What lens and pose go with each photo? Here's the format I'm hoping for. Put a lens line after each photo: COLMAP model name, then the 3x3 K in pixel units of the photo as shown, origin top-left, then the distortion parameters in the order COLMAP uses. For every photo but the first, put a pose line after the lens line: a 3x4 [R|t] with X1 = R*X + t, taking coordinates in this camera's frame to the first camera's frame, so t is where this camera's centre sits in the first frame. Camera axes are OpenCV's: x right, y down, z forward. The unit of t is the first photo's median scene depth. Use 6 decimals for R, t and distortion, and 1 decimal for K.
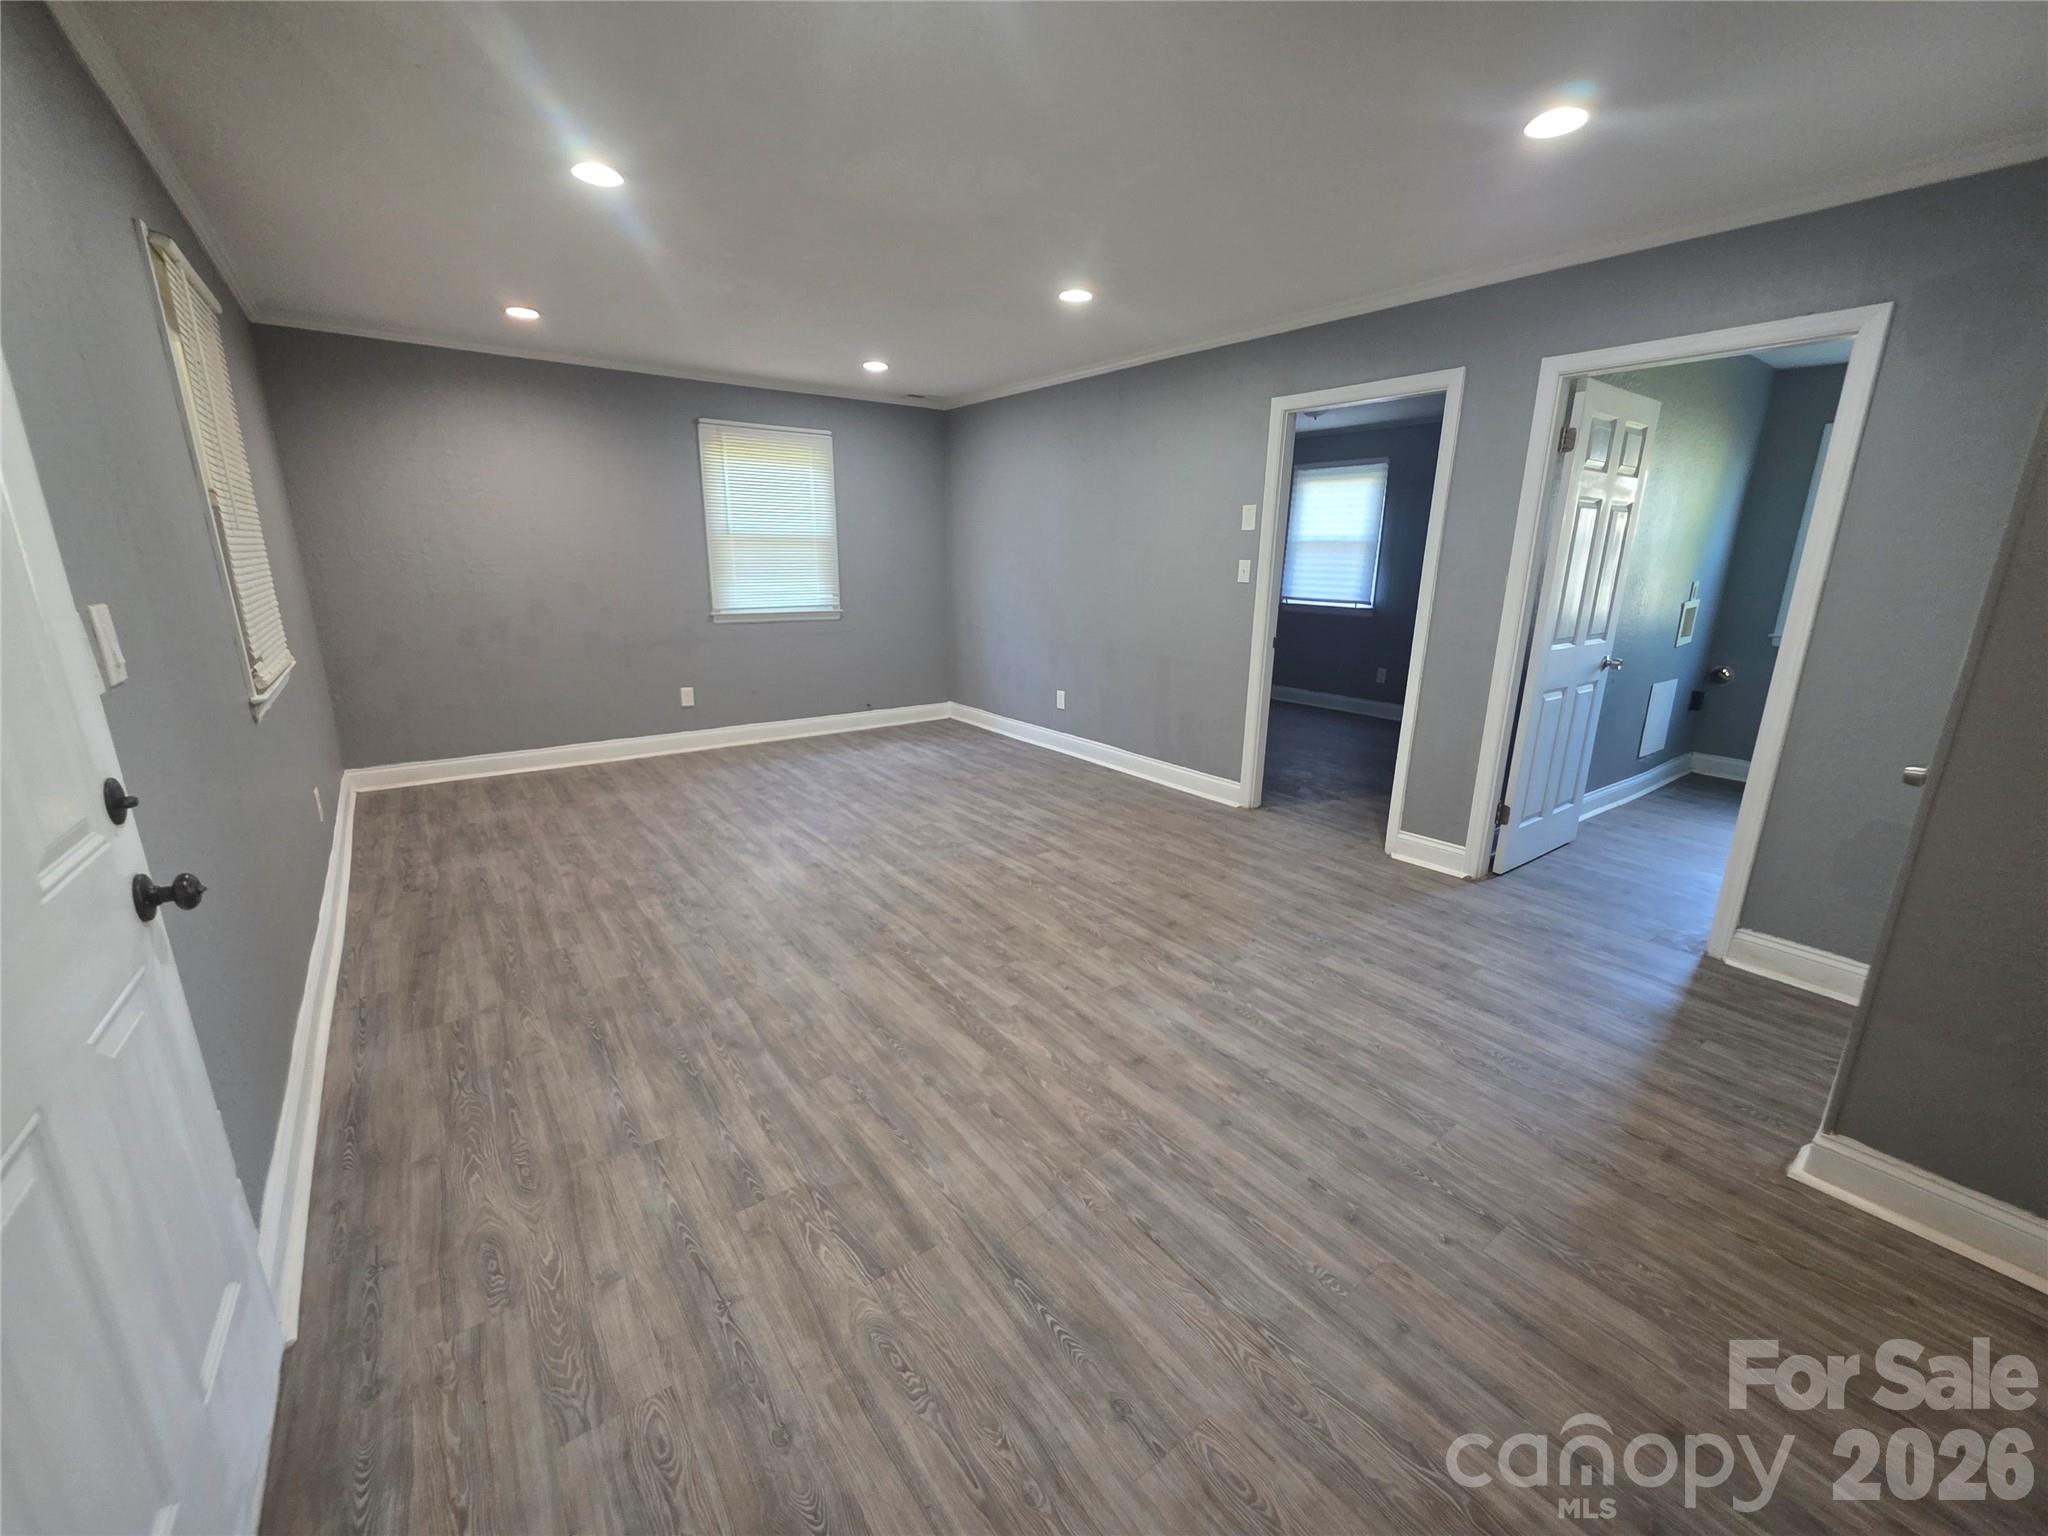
lens RADIAL K [[825.7, 0, 1023.8], [0, 825.7, 772.6], [0, 0, 1]] dist [-0.001338, -0.000354]
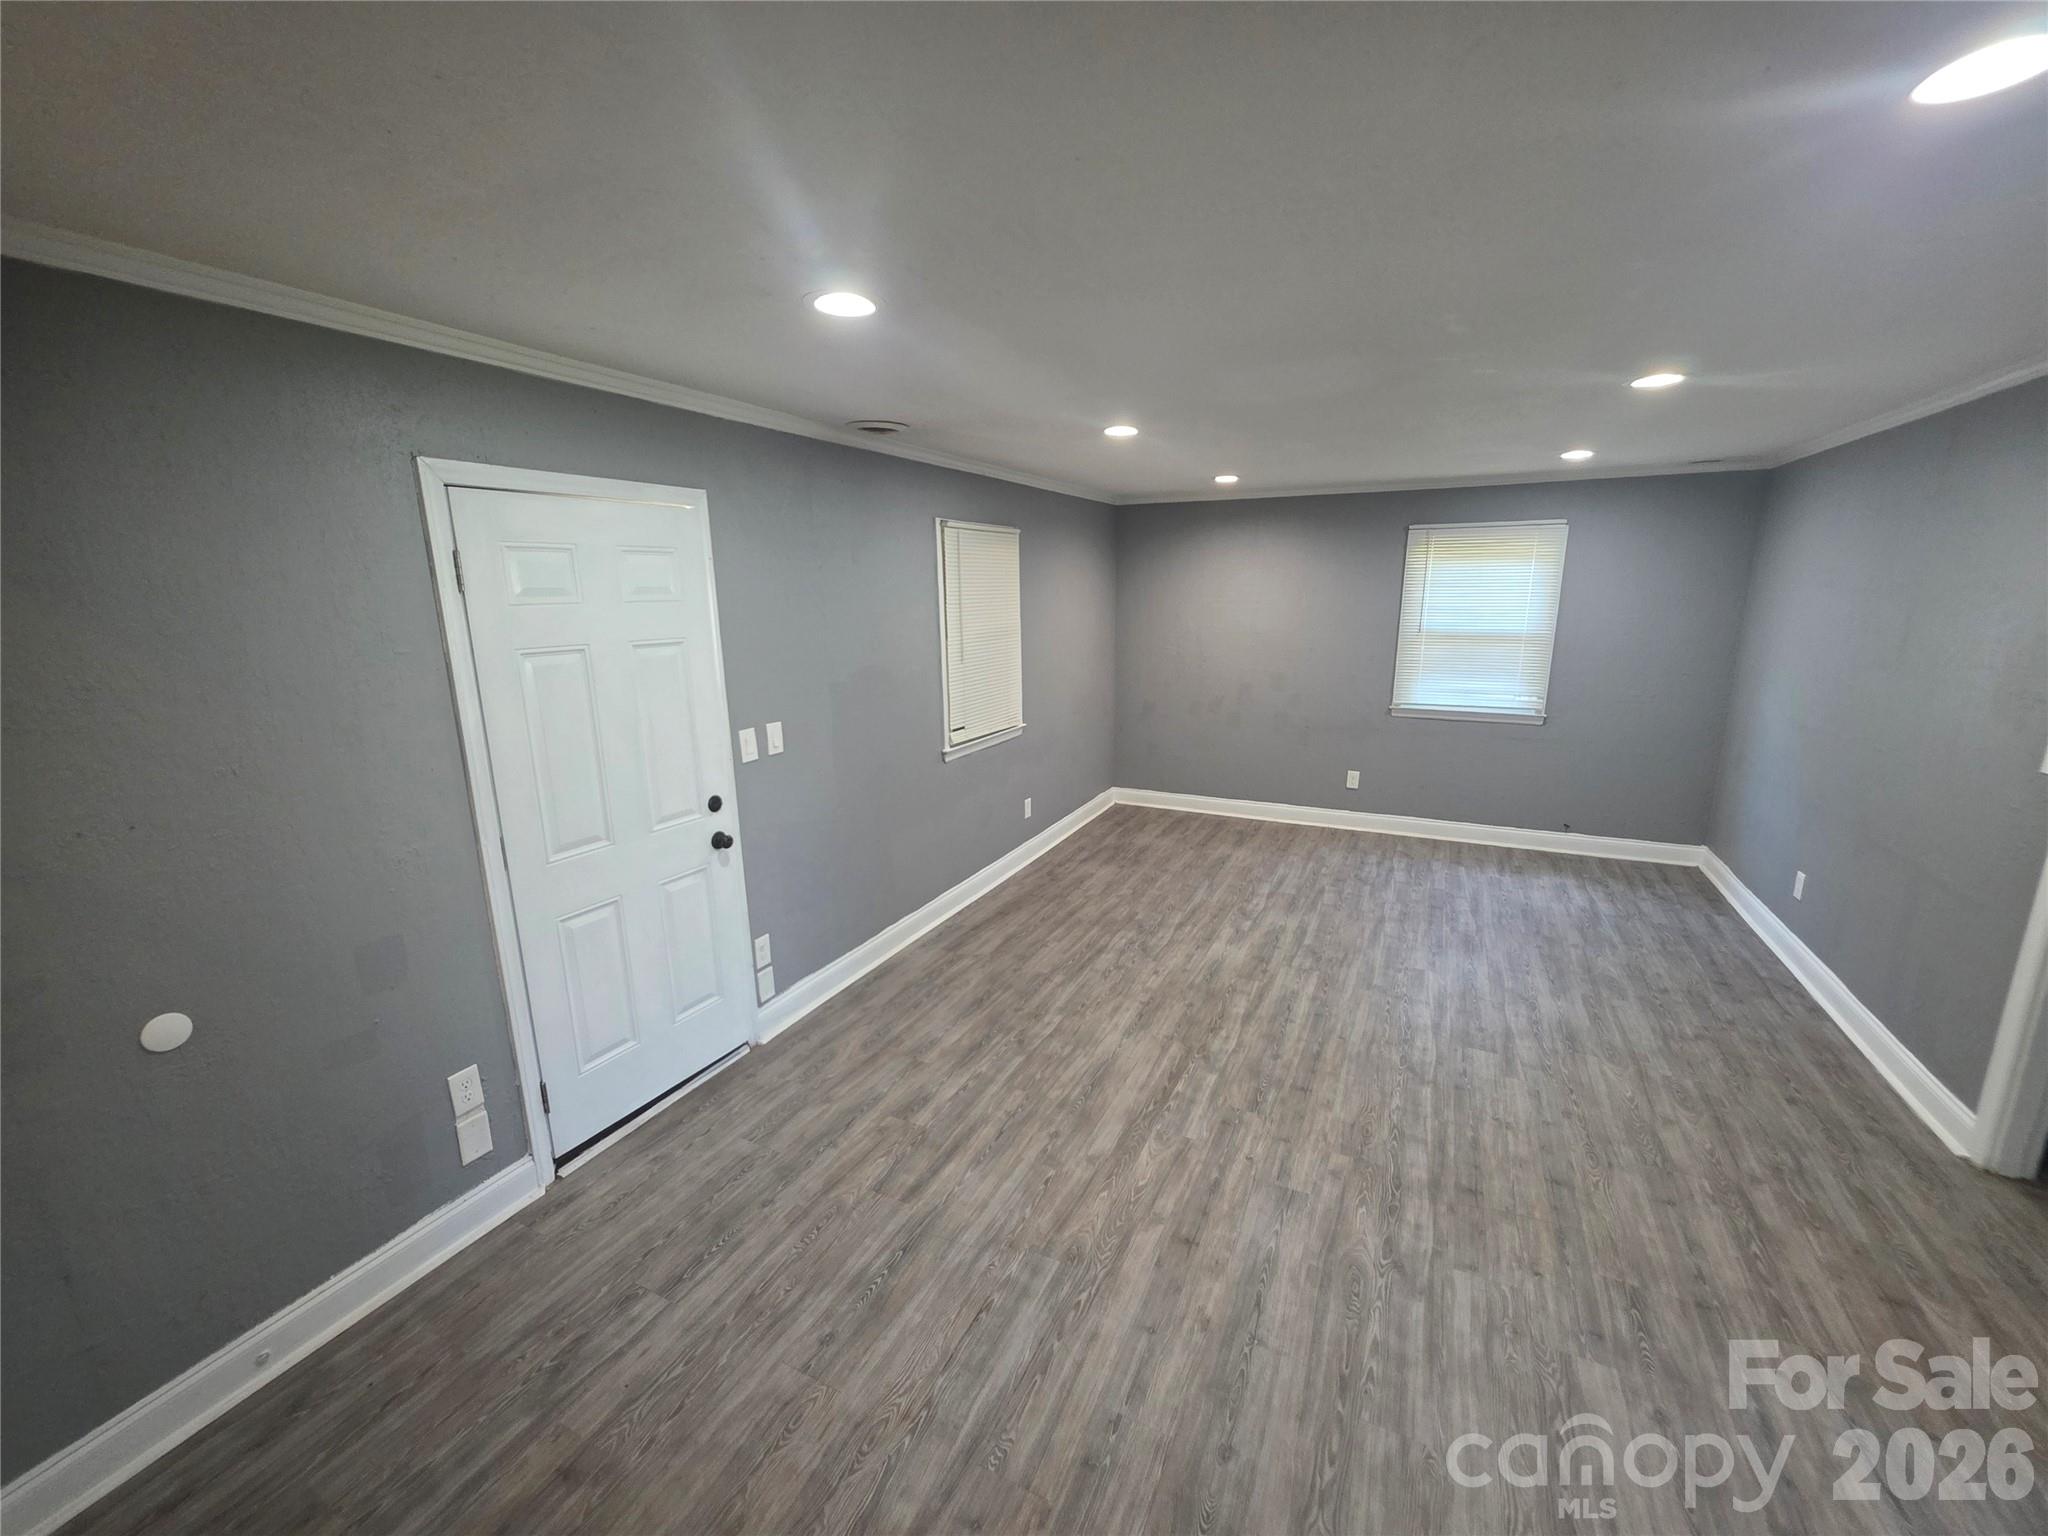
lens RADIAL K [[825.7, 0, 1019.4], [0, 825.7, 776.5], [0, 0, 1]] dist [-0.001338, -0.000354]
pose [[0.451560, 0.182449, -0.873387, 0.728849], [-0.215168, 0.972248, 0.091854, -0.219470], [0.865908, 0.146447, 0.478286, 0.236043]]
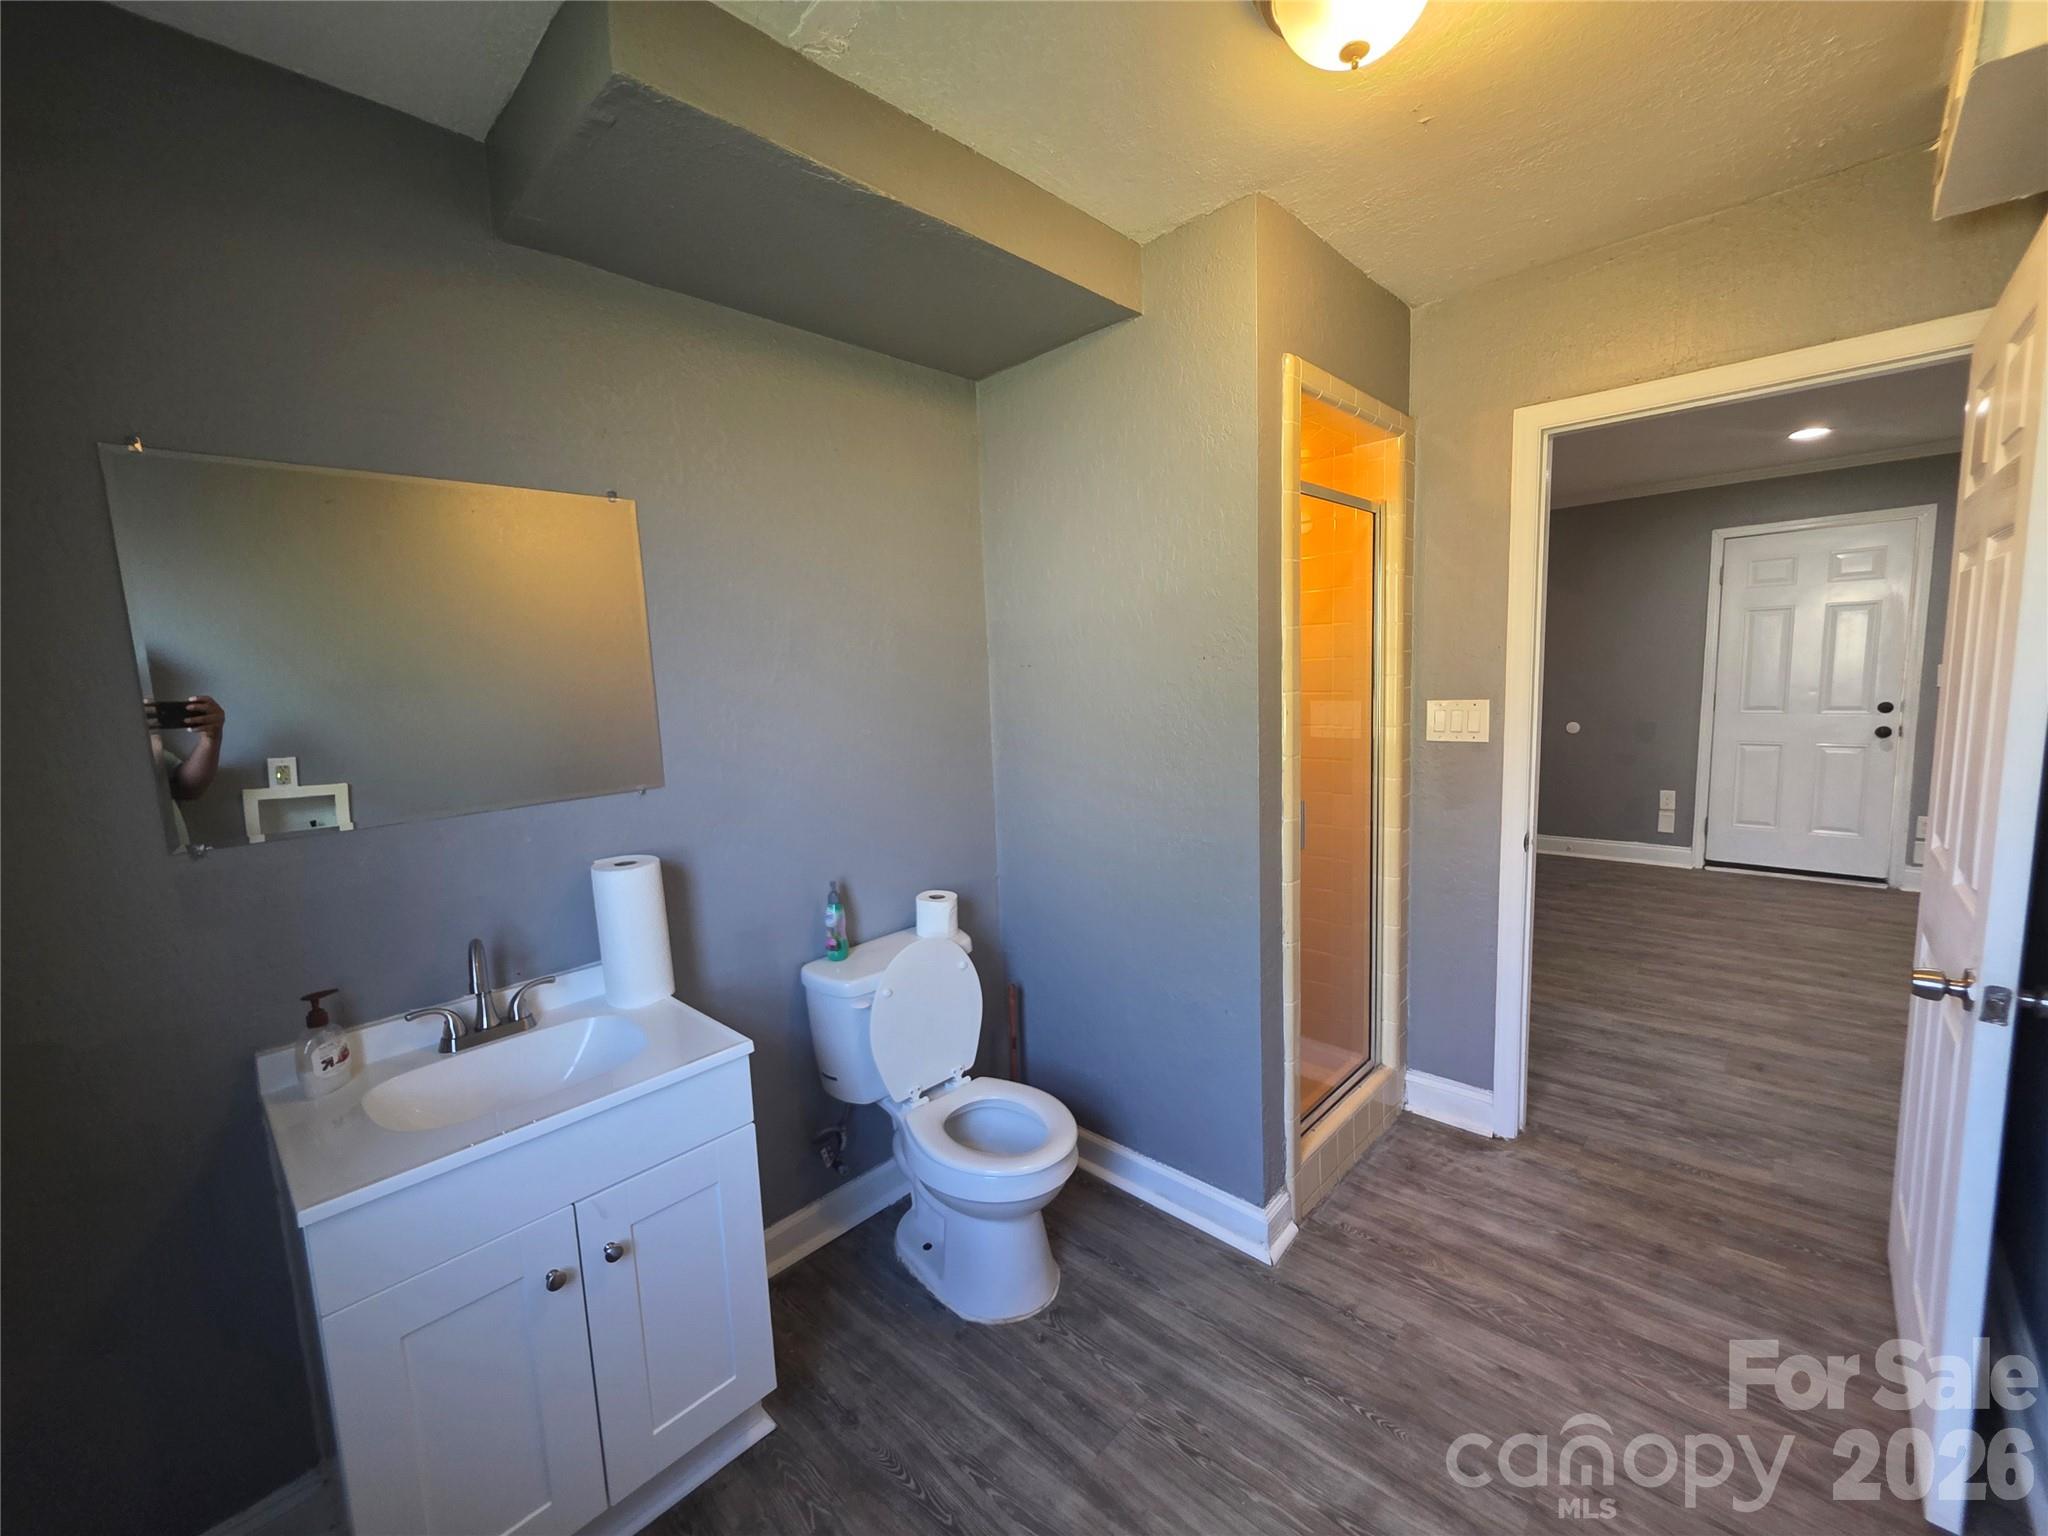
lens RADIAL K [[825.7, 0, 1018.8], [0, 825.7, 775.5], [0, 0, 1]] dist [-0.001338, -0.000354]
pose [[-0.985158, 0.054108, -0.162898, 1.689914], [-0.011512, 0.926053, 0.377219, -0.502192], [0.171262, 0.373495, -0.911686, 1.792817]]
